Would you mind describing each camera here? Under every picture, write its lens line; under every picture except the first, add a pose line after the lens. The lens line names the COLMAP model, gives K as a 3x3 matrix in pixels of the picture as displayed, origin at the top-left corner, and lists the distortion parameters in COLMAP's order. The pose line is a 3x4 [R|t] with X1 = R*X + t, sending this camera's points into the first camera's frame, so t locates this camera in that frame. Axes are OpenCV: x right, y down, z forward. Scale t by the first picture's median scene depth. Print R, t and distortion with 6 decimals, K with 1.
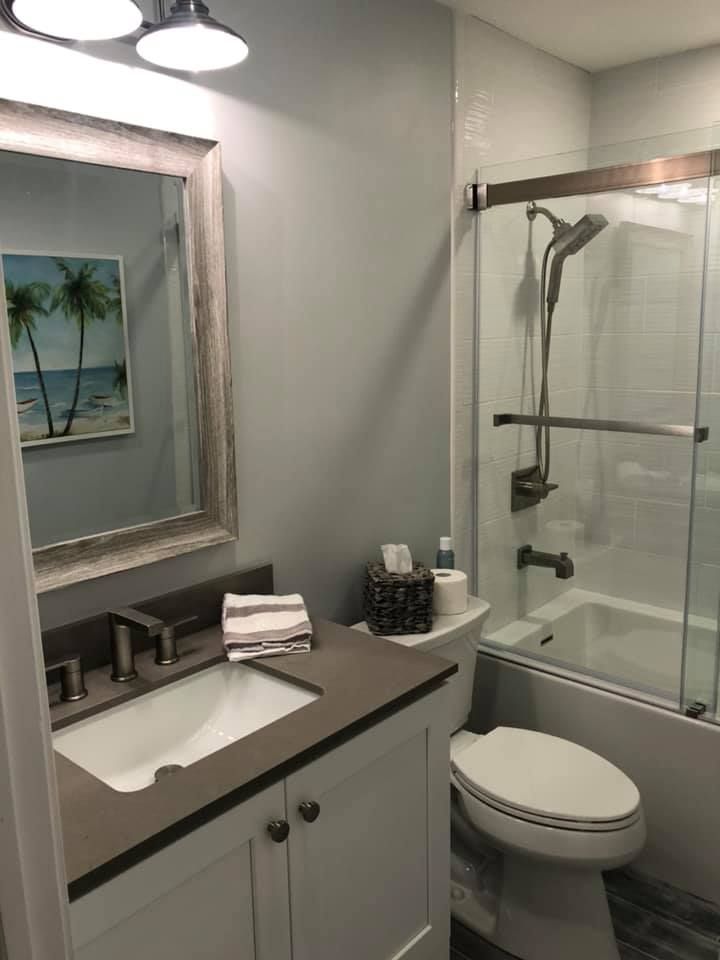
lens RADIAL K [[789.1, 0, 358.8], [0, 789.1, 463.9], [0, 0, 1]] dist [0.034791, -0.056662]
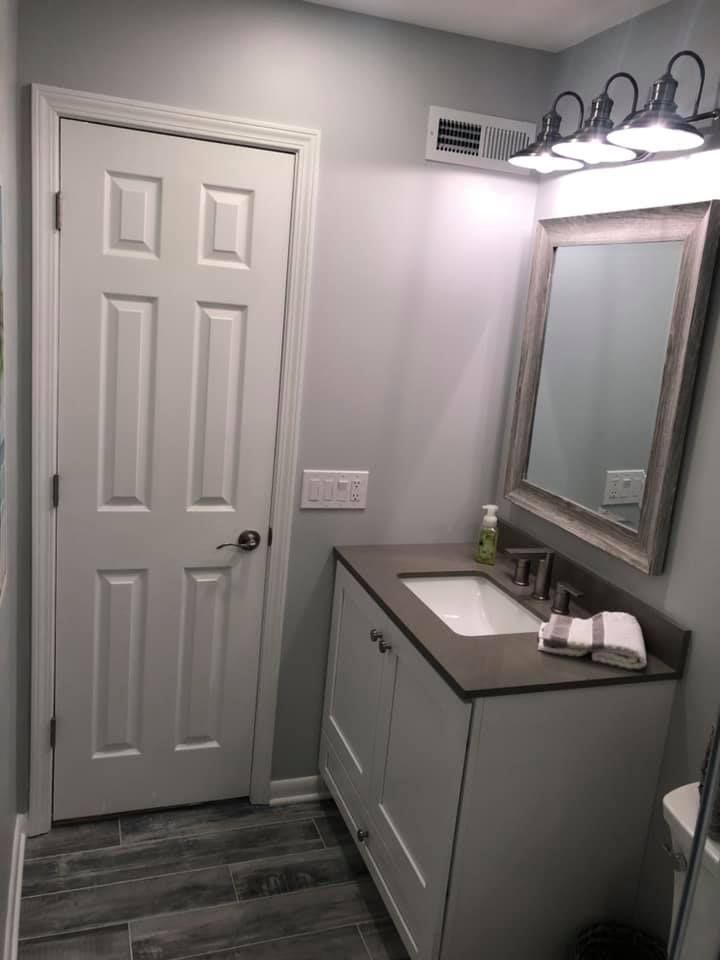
lens RADIAL K [[789.1, 0, 358.8], [0, 789.1, 463.9], [0, 0, 1]] dist [0.034791, -0.056662]
pose [[-0.485233, 0.159165, -0.859777, 0.651837], [-0.230107, 0.925388, 0.301177, -0.191668], [0.843564, 0.343982, -0.412404, 0.754348]]
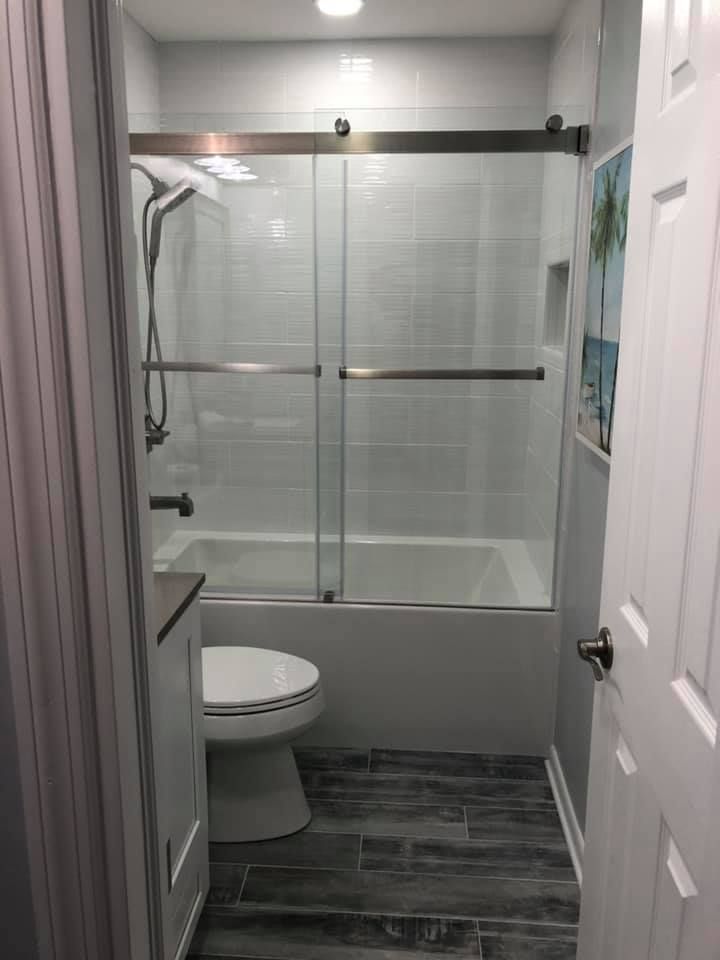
lens RADIAL K [[789.1, 0, 358.8], [0, 789.1, 463.9], [0, 0, 1]] dist [0.034791, -0.056662]
pose [[0.788691, -0.103751, 0.605972, -0.218819], [0.087765, 0.994563, 0.056054, 0.036361], [-0.608493, 0.008973, 0.793508, 0.003030]]
